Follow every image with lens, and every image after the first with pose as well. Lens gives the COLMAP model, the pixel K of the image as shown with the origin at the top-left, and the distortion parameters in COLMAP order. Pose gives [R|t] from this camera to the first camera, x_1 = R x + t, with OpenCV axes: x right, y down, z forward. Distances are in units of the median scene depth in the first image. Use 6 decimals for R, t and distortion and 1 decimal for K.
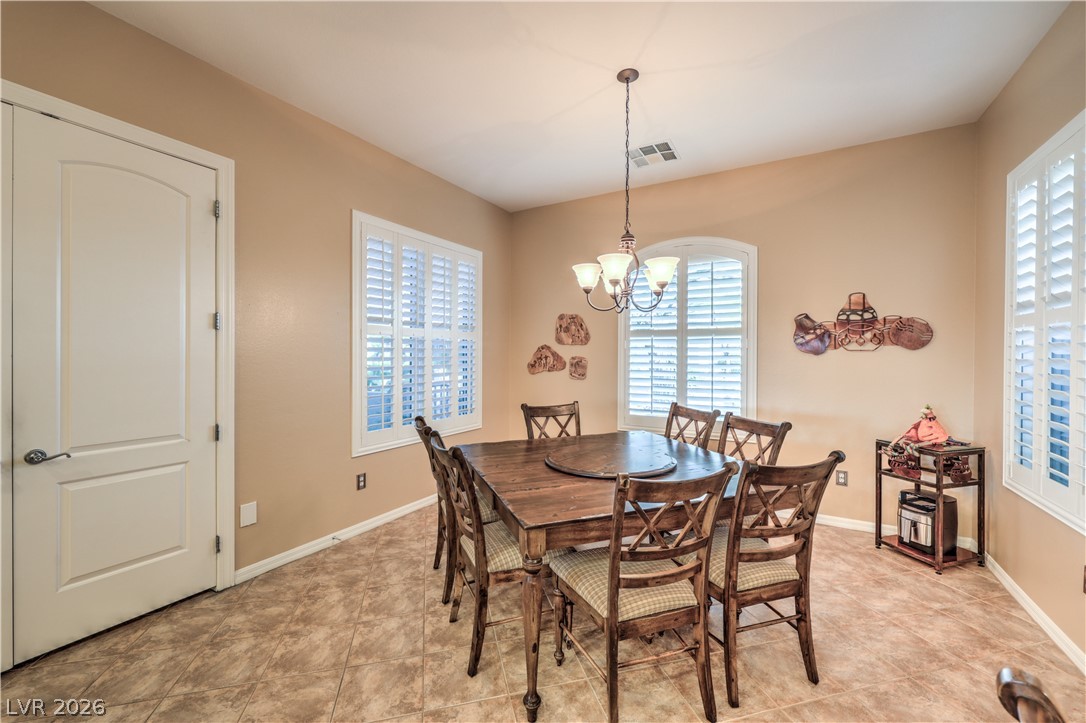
lens RADIAL K [[436.2, 0, 538.2], [0, 436.2, 358.3], [0, 0, 1]] dist [-0.001316, 0.000160]
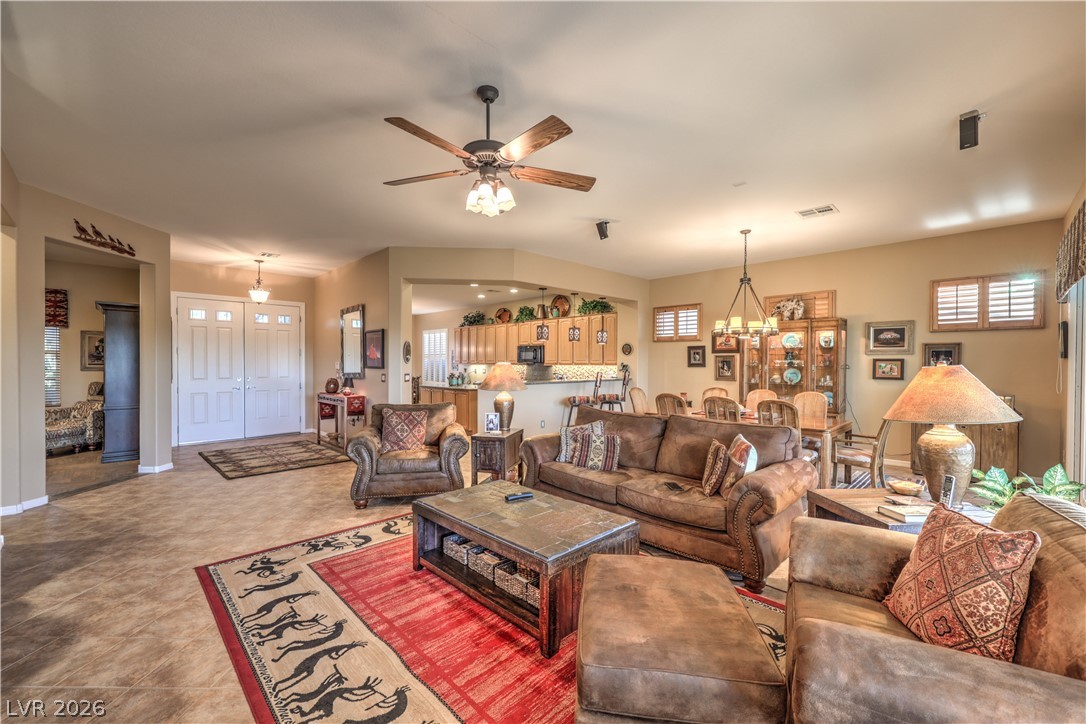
lens RADIAL K [[441.9, 0, 541.3], [0, 441.9, 365.6], [0, 0, 1]] dist [-0.006394, 0.000047]
pose [[0.261910, -0.004661, 0.965081, -3.148615], [-0.002066, 0.999983, 0.005390, -0.000604], [-0.965090, -0.003405, 0.261896, -1.544305]]
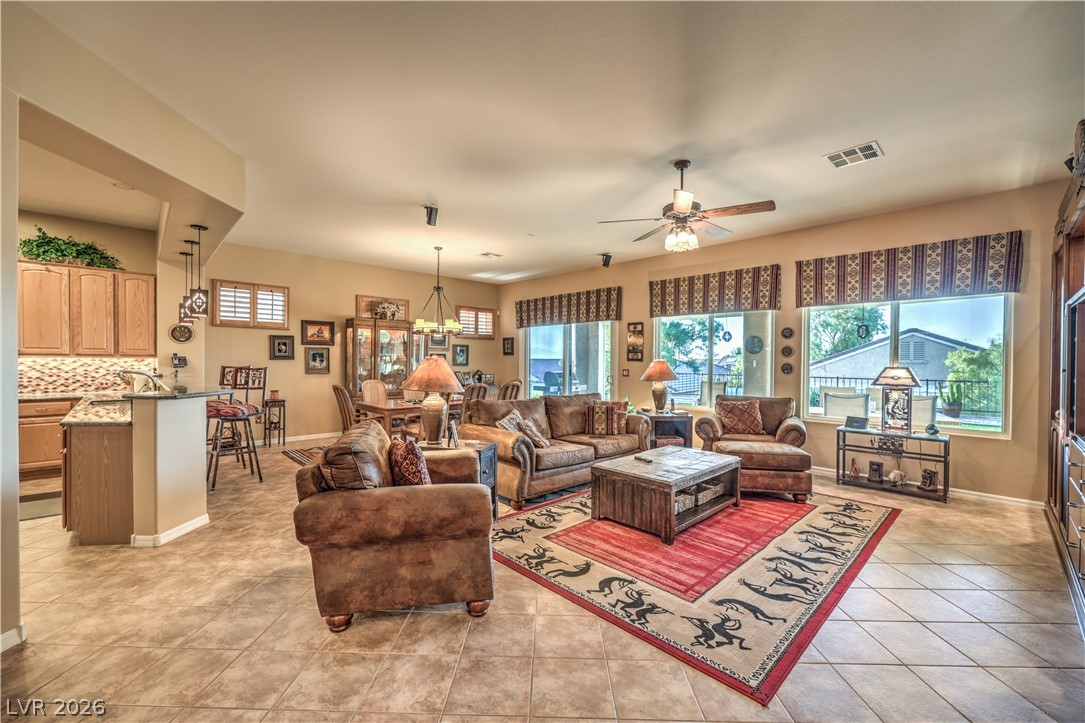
lens RADIAL K [[441.5, 0, 540.8], [0, 441.5, 365.1], [0, 0, 1]] dist [-0.006394, 0.000047]
pose [[-0.961455, -0.013600, 0.274625, -2.369628], [-0.010022, 0.999846, 0.014430, 0.001426], [-0.274779, 0.011121, -0.961443, -0.086166]]
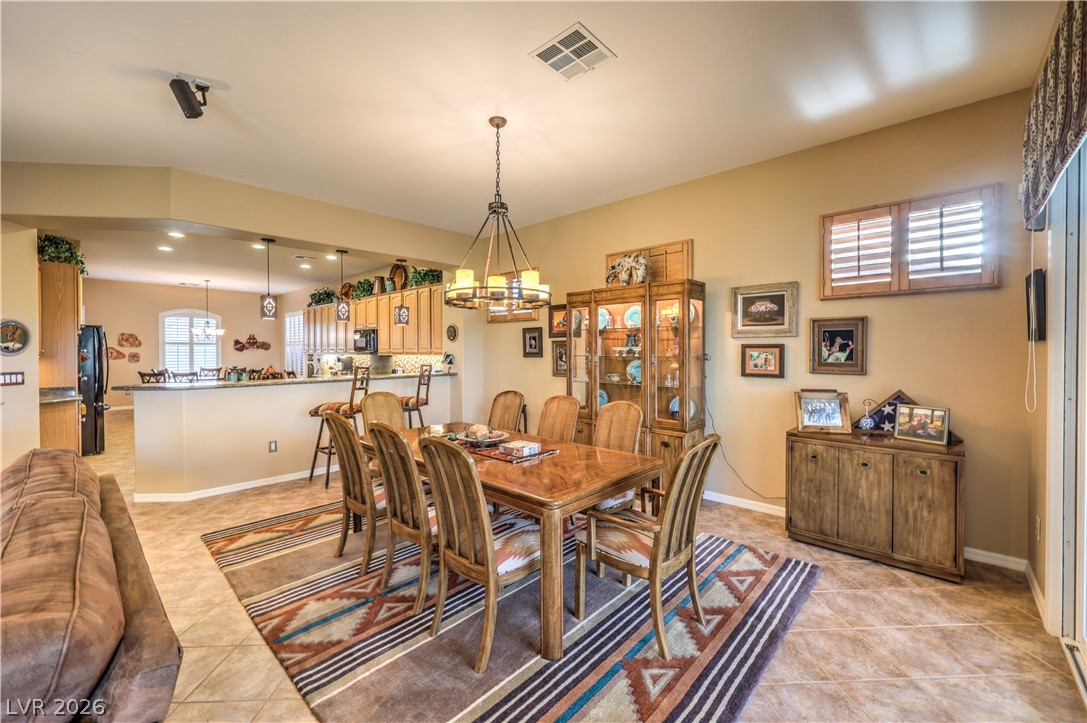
lens RADIAL K [[435.0, 0, 546.5], [0, 435.0, 351.9], [0, 0, 1]] dist [-0.003206, 0.000004]
pose [[0.210720, -0.005323, 0.977532, -2.259301], [0.004714, 0.999979, 0.004429, -0.009228], [-0.977535, 0.003675, 0.210741, -2.128600]]
